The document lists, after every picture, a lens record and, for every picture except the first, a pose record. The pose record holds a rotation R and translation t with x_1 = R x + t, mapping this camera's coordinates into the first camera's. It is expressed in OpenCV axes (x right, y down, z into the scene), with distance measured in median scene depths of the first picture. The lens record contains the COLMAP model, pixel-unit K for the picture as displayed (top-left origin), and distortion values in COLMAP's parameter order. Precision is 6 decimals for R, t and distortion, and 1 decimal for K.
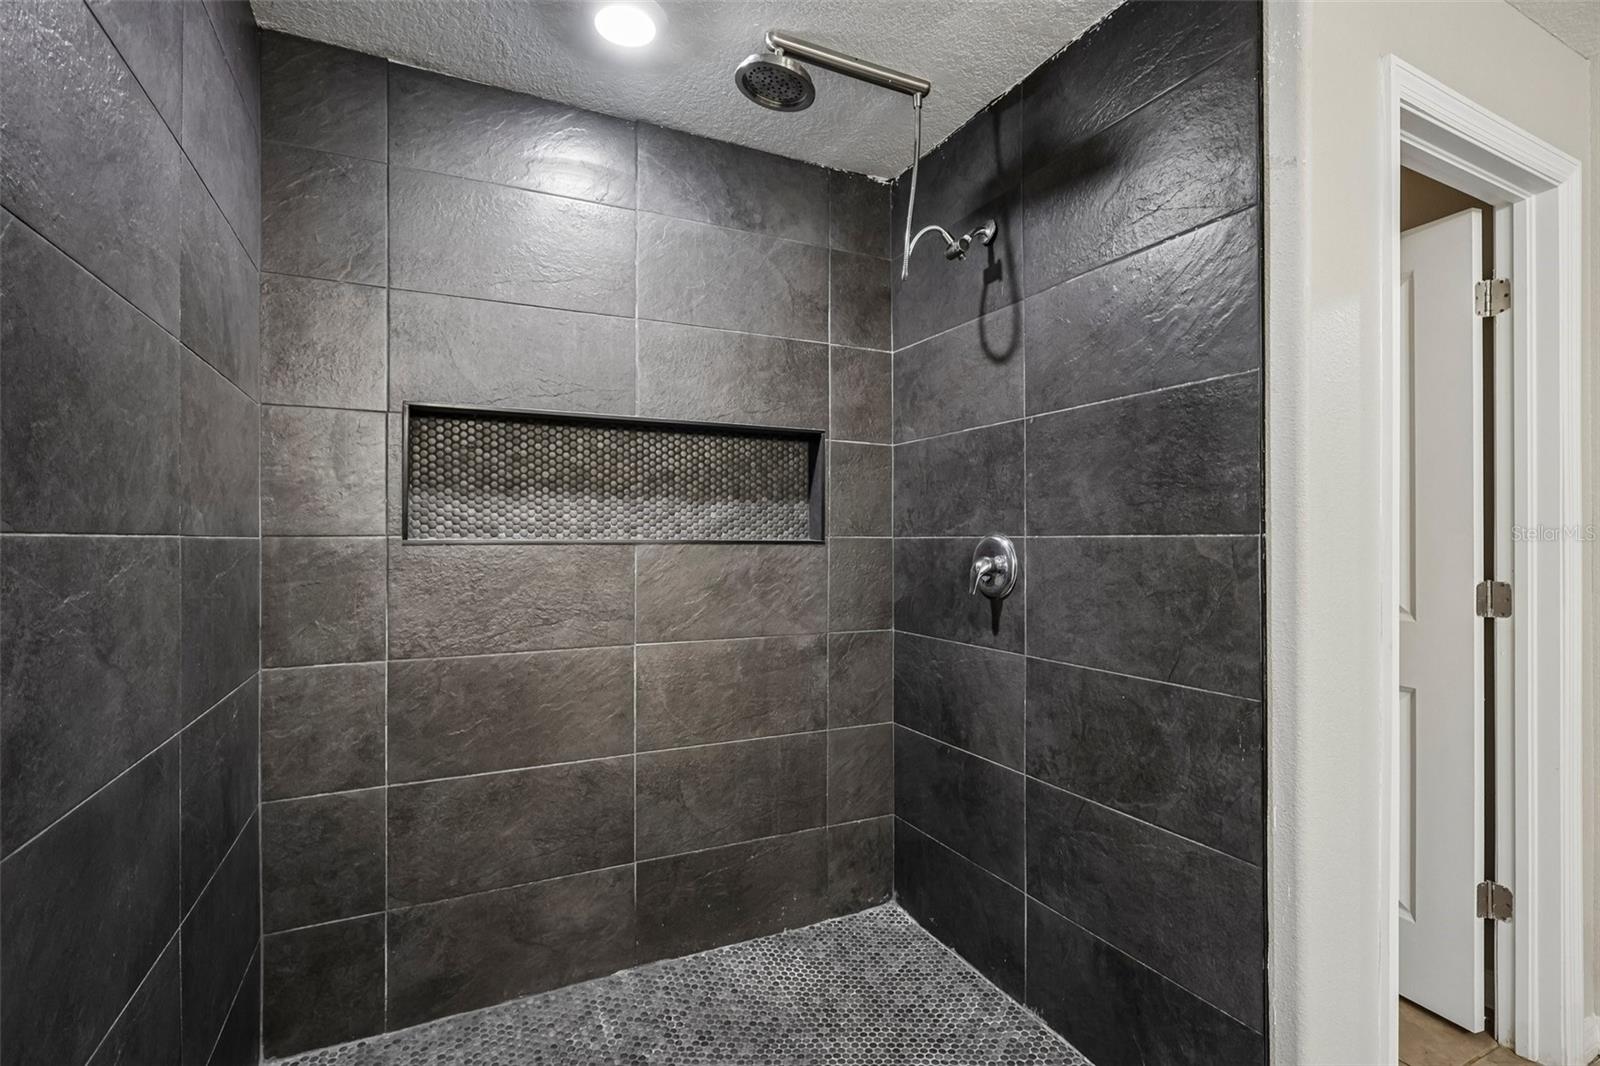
lens RADIAL K [[743.2, 0, 800.4], [0, 743.2, 538.6], [0, 0, 1]] dist [-0.003933, 0.001390]
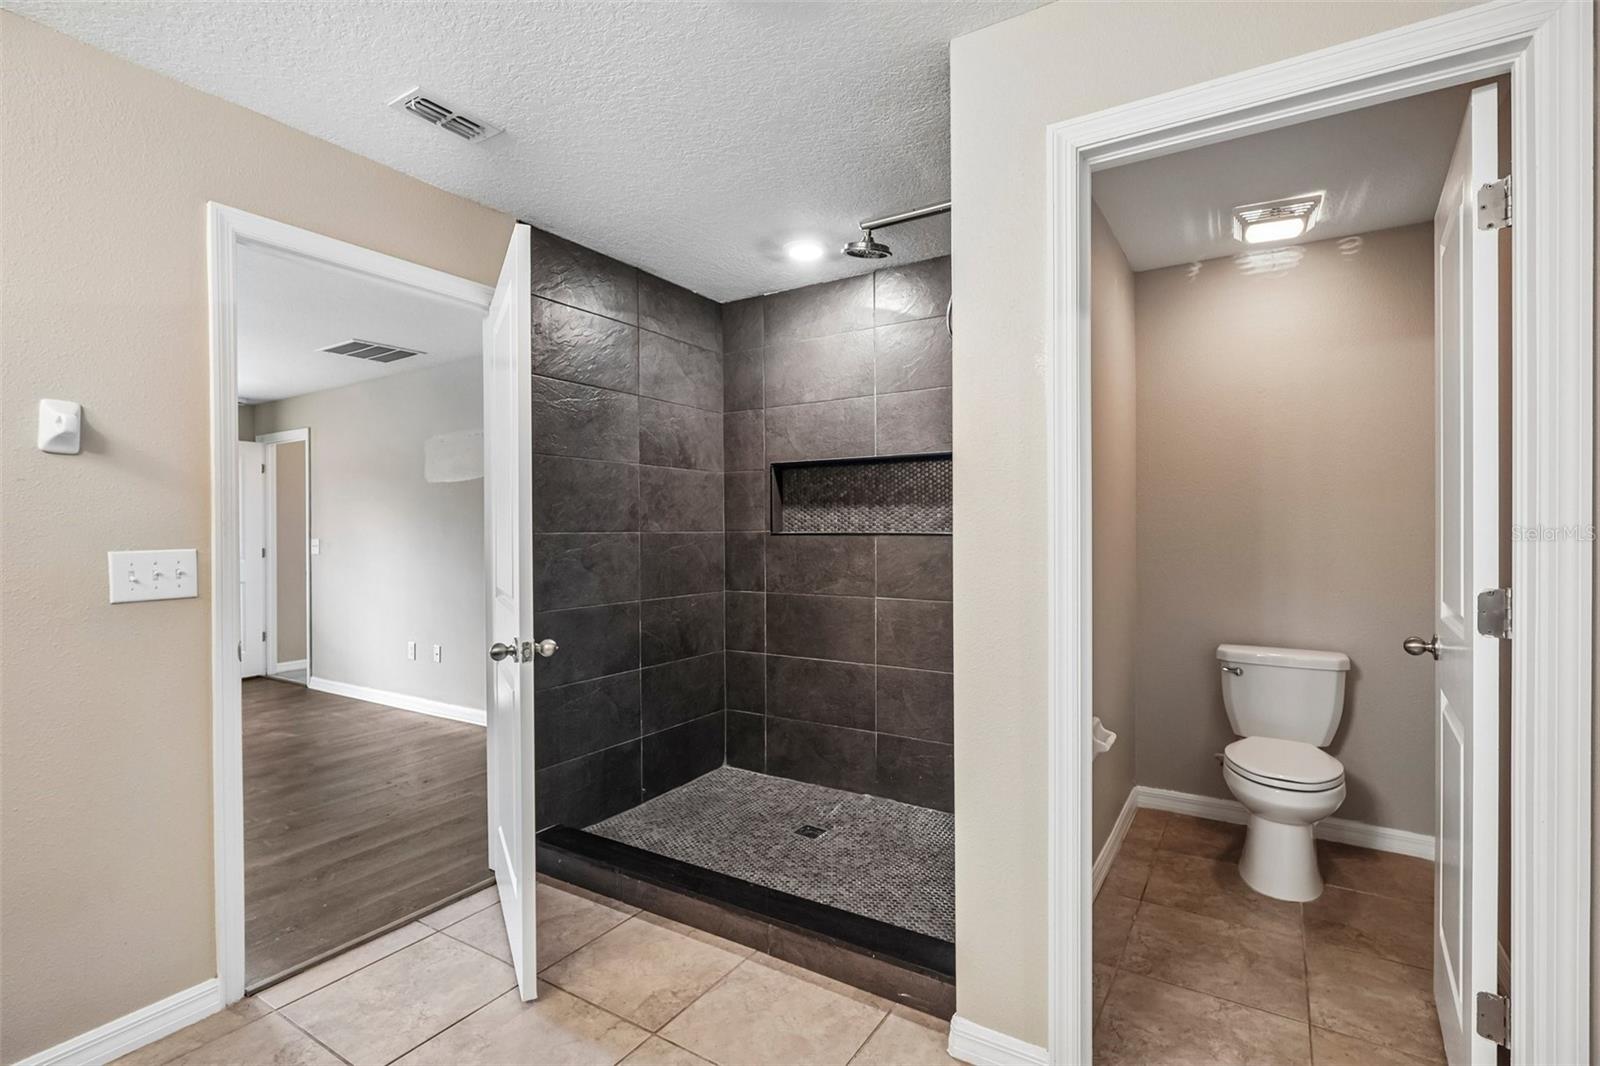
lens RADIAL K [[743.2, 0, 805.3], [0, 743.2, 539.5], [0, 0, 1]] dist [-0.003933, 0.001390]
pose [[0.522117, 0.008121, -0.852835, 1.113732], [0.004985, 0.999909, 0.012573, -0.004602], [0.852859, -0.010816, 0.522029, 0.029106]]
